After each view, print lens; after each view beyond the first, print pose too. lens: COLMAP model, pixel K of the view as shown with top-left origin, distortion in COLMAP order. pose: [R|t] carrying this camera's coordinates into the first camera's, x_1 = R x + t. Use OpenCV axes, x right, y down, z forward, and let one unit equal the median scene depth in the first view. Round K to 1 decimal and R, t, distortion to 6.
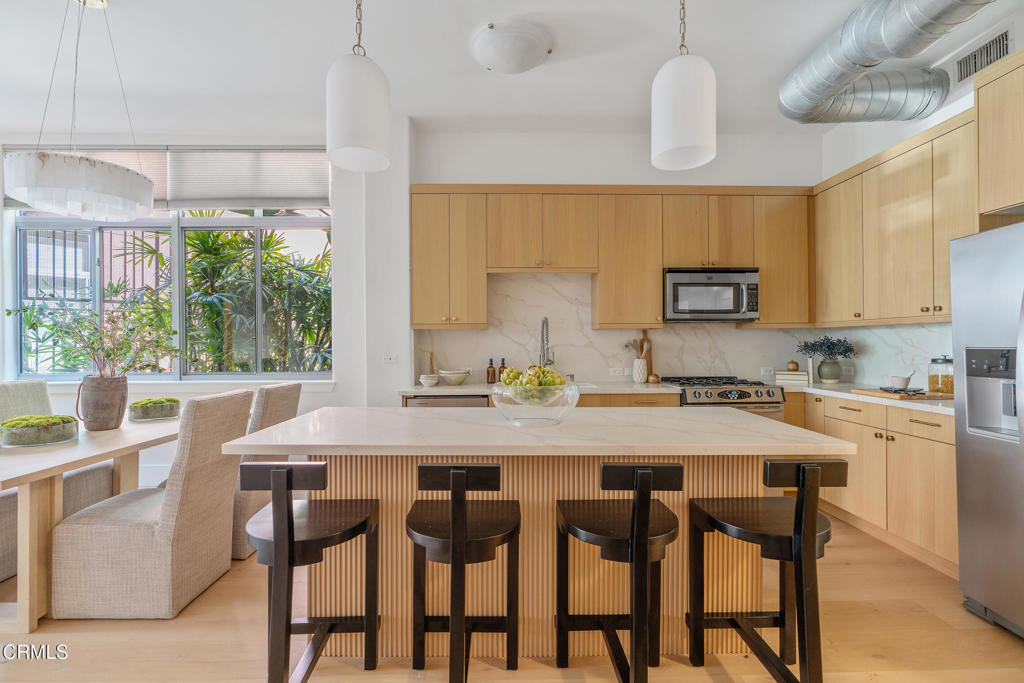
lens RADIAL K [[456.8, 0, 507.7], [0, 456.8, 340.4], [0, 0, 1]] dist [-0.014799, 0.006755]
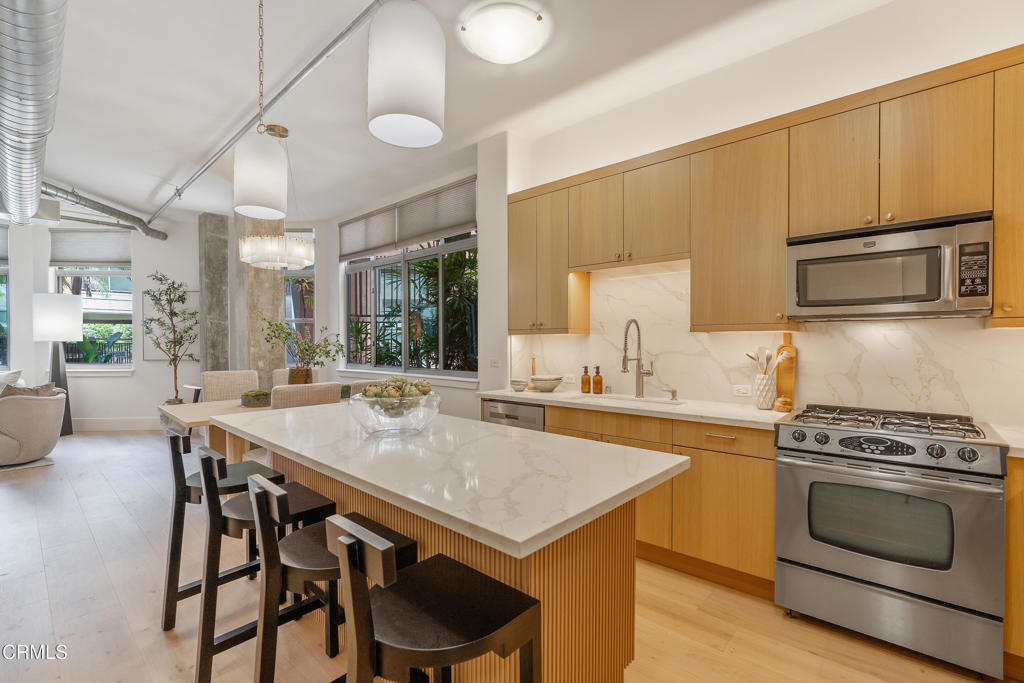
lens RADIAL K [[454.2, 0, 510.3], [0, 454.2, 346.8], [0, 0, 1]] dist [-0.012691, 0.005412]
pose [[0.729476, 0.009454, -0.683941, 0.624789], [0.002540, 0.999860, 0.016529, -0.018312], [0.684002, -0.013794, 0.729350, 0.307686]]
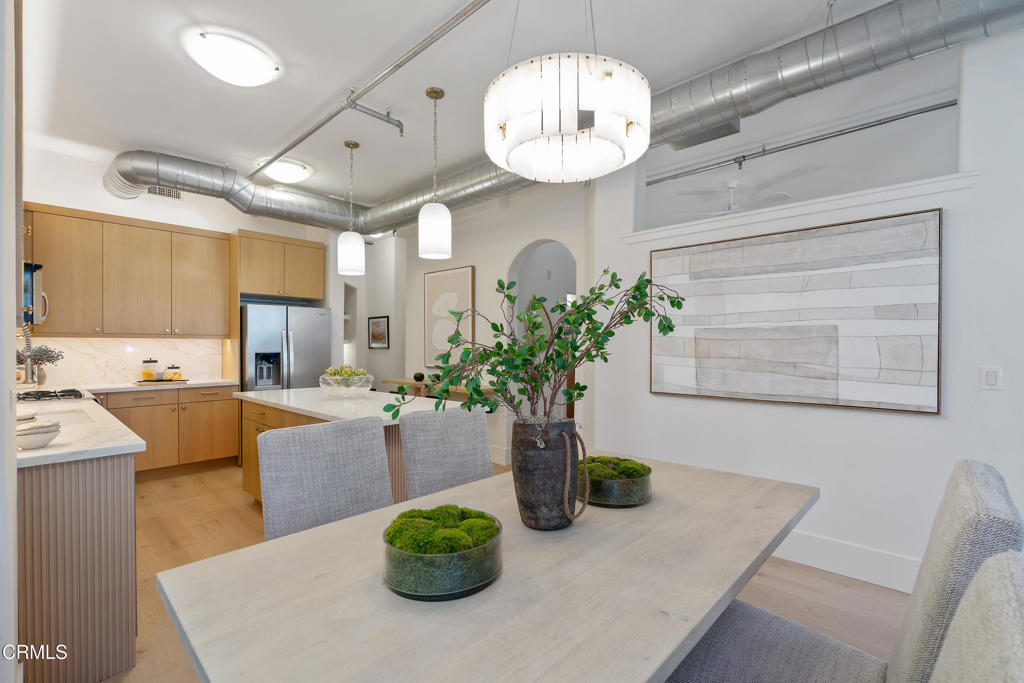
lens RADIAL K [[454.2, 0, 510.3], [0, 454.2, 346.8], [0, 0, 1]] dist [-0.012691, 0.005412]
pose [[-0.718203, -0.001438, 0.695832, -1.074071], [-0.002322, 0.999997, -0.000330, -0.010783], [-0.695830, -0.001853, -0.718204, 1.224391]]
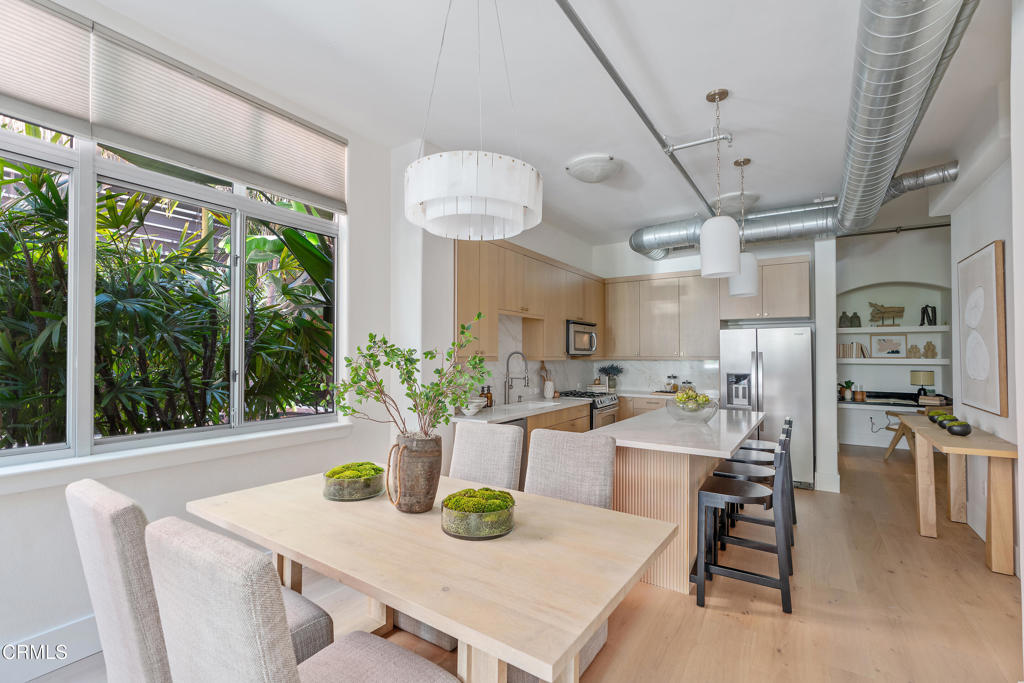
lens RADIAL K [[454.2, 0, 510.3], [0, 454.2, 346.8], [0, 0, 1]] dist [-0.012691, 0.005412]
pose [[0.565134, 0.021269, 0.824725, -1.237368], [-0.008329, 0.999764, -0.020075, -0.048970], [-0.824957, 0.004476, 0.565177, 0.395440]]
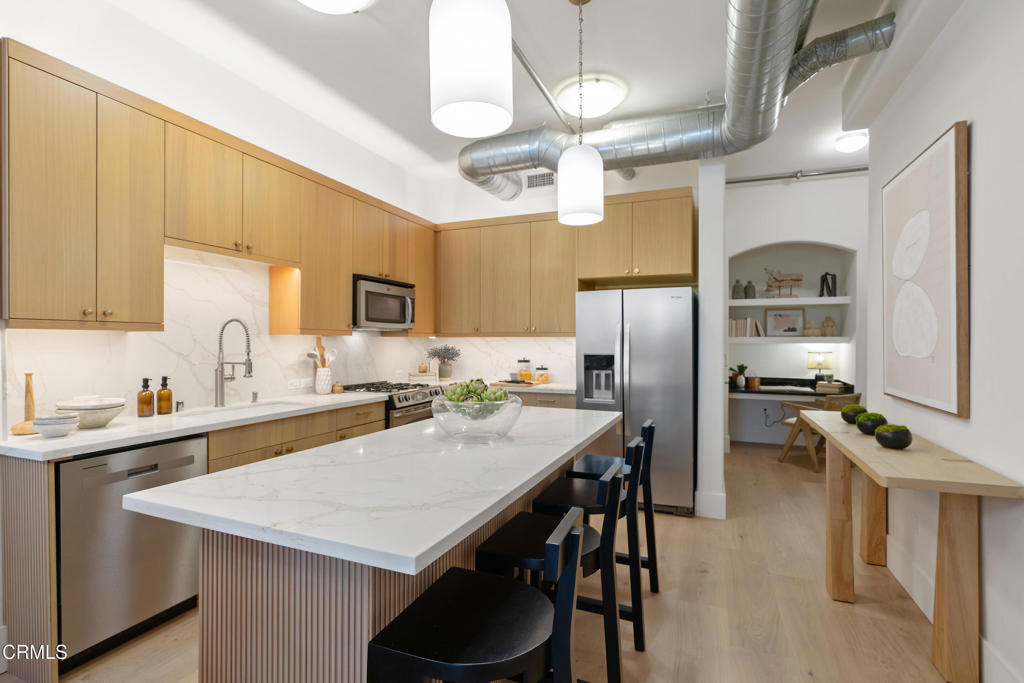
lens RADIAL K [[485.0, 0, 512.0], [0, 485.0, 341.5], [0, 0, 1]] dist [-0.003093, 0.000394]
pose [[0.395763, 0.007456, 0.918322, -0.594399], [-0.008832, 0.999952, -0.004312, -0.015928], [-0.918310, -0.006404, 0.395810, 0.353939]]
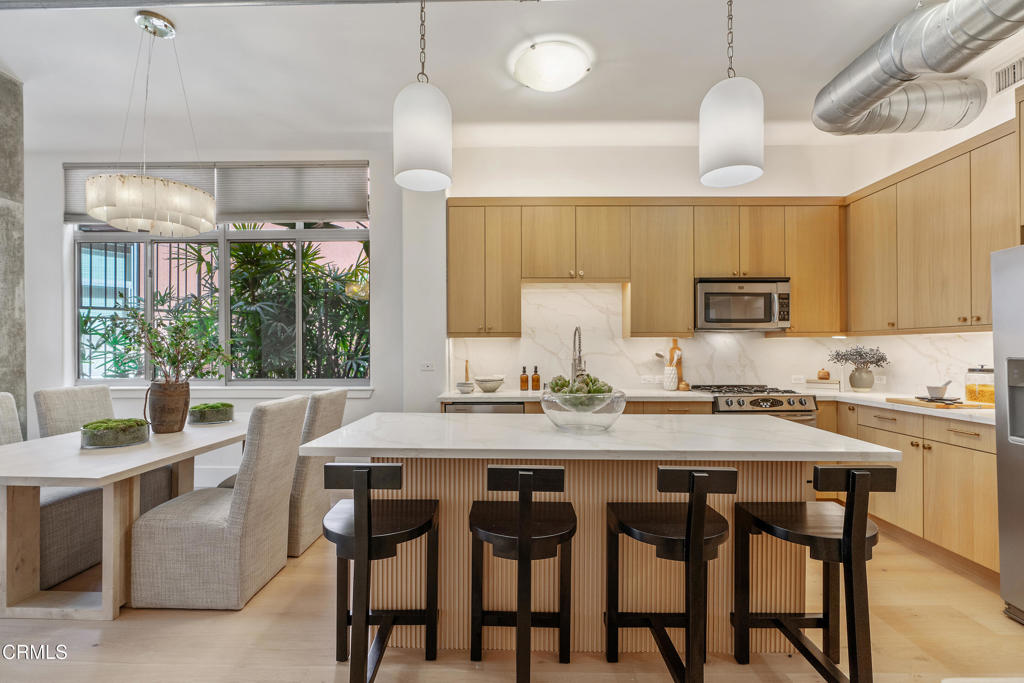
lens RADIAL K [[454.2, 0, 510.3], [0, 454.2, 346.8], [0, 0, 1]] dist [-0.012691, 0.005412]
pose [[0.999530, 0.002085, -0.030577, -0.048060], [-0.002112, 0.999997, -0.000870, -0.004232], [0.030575, 0.000934, 0.999532, -0.029564]]
